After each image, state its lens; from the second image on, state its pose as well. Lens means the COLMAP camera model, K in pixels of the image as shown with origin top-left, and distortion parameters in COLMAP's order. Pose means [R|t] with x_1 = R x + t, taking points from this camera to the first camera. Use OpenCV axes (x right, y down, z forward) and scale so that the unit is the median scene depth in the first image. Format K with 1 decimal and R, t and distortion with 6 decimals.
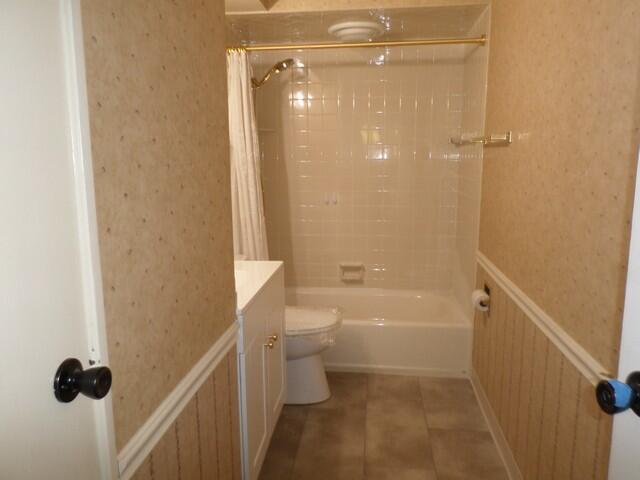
lens RADIAL K [[488.7, 0, 316.4], [0, 488.7, 238.2], [0, 0, 1]] dist [0.004898, 0.002036]
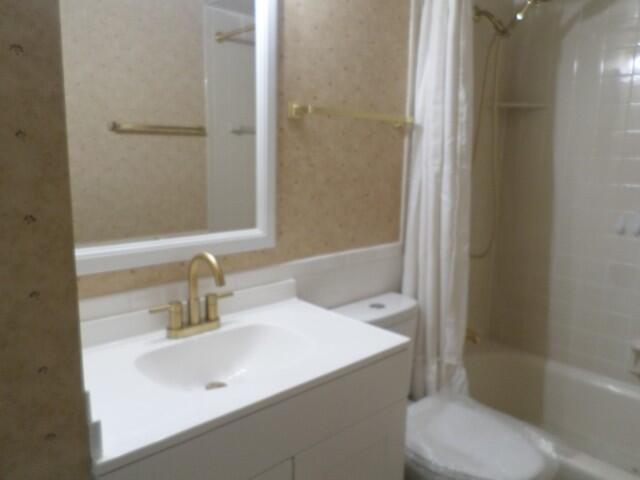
lens RADIAL K [[488.7, 0, 316.4], [0, 488.7, 238.2], [0, 0, 1]] dist [0.004898, 0.002036]
pose [[0.755790, 0.136702, -0.640386, 0.145335], [-0.130255, 0.989808, 0.057564, -0.063166], [0.641728, 0.039908, 0.765893, 0.429589]]
